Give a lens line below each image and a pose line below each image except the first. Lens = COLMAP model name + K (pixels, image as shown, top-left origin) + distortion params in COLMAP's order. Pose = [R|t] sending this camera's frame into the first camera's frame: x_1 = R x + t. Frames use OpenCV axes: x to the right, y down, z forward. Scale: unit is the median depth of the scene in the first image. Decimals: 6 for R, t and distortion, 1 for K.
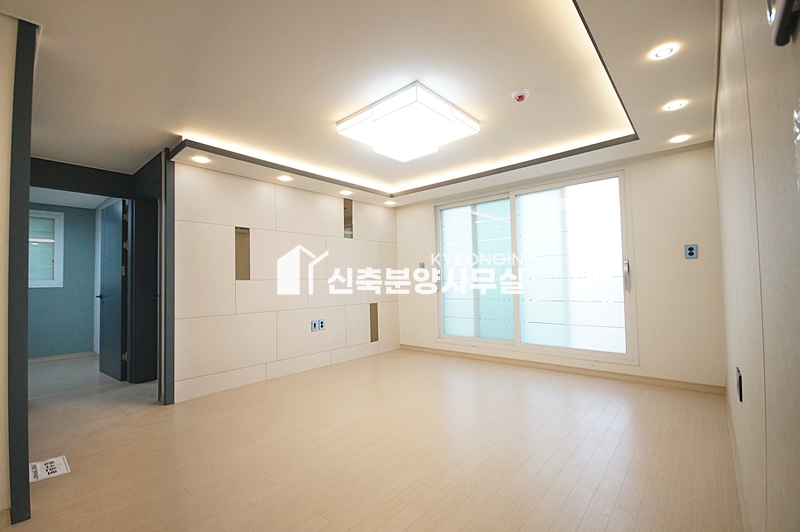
lens RADIAL K [[349.3, 0, 394.3], [0, 349.3, 269.1], [0, 0, 1]] dist [0.000893, 0.000086]
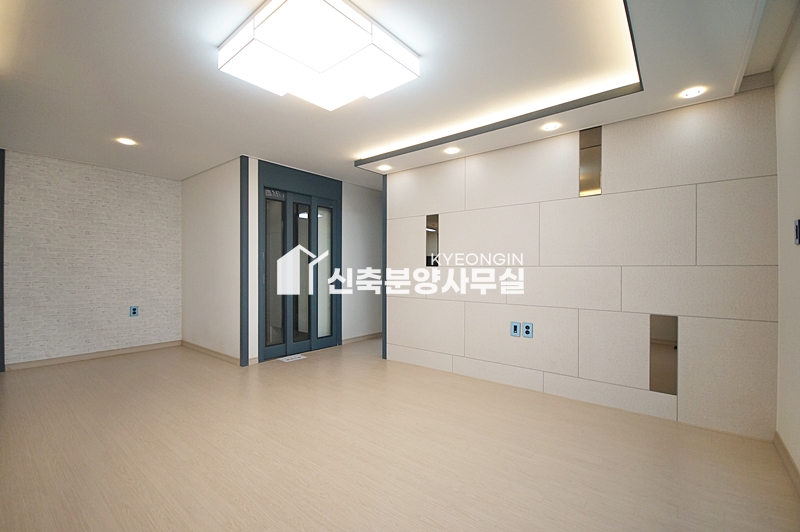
lens RADIAL K [[349.3, 0, 394.3], [0, 349.3, 269.1], [0, 0, 1]] dist [0.000893, 0.000086]
pose [[0.029118, 0.016266, -0.999444, 0.491837], [0.033995, 0.999273, 0.017254, 0.015942], [0.998998, -0.034478, 0.028544, 0.719906]]
